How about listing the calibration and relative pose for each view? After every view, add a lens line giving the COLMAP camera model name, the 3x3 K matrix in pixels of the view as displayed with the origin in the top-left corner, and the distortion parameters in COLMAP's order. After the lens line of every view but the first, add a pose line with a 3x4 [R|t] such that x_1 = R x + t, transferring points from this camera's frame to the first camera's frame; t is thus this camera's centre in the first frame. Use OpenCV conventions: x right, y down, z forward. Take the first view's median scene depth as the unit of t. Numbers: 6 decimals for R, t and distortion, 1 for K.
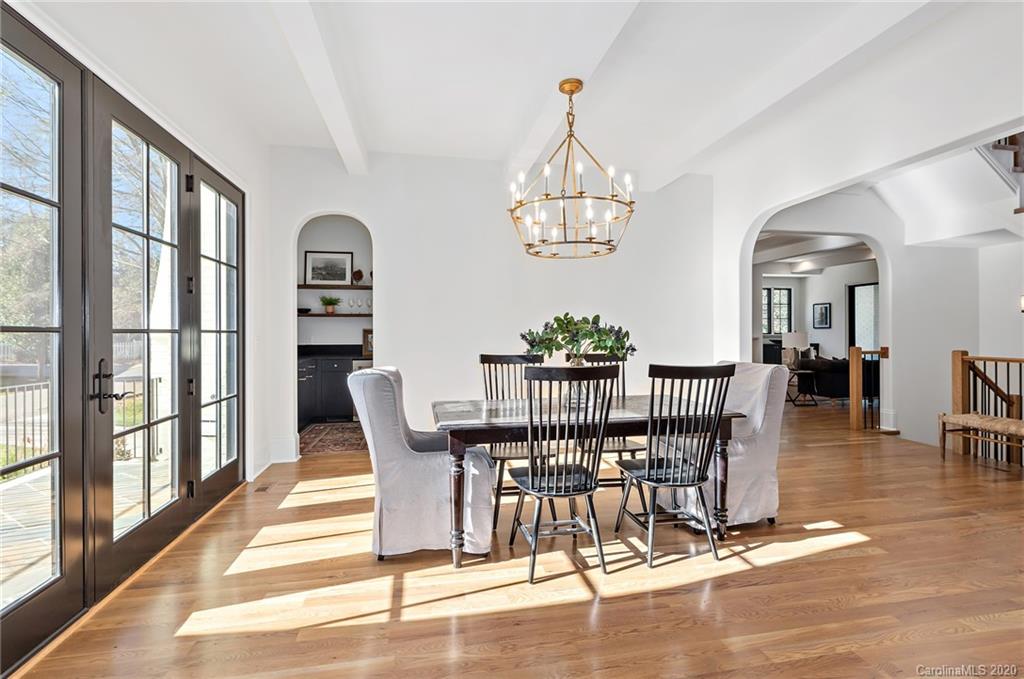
lens RADIAL K [[480.2, 0, 518.8], [0, 480.2, 339.2], [0, 0, 1]] dist [-0.002588, -0.001854]
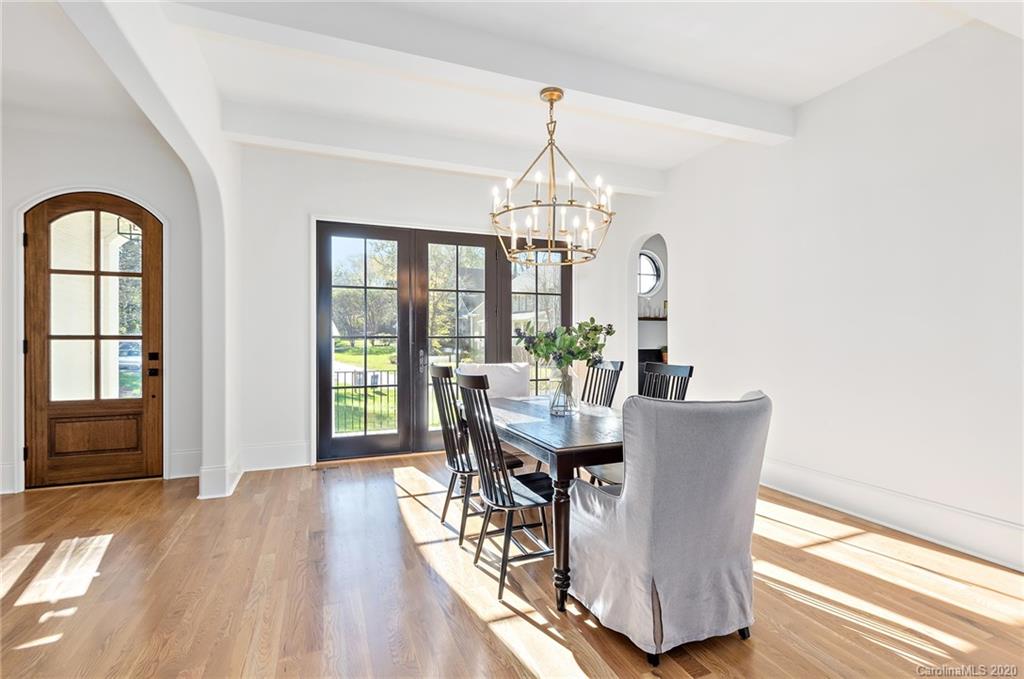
lens RADIAL K [[480.2, 0, 516.7], [0, 480.2, 336.7], [0, 0, 1]] dist [-0.002588, -0.001854]
pose [[0.189614, 0.001959, -0.981857, 1.226844], [-0.000117, 0.999998, 0.001973, -0.022288], [0.981859, -0.000259, 0.189614, 0.826036]]
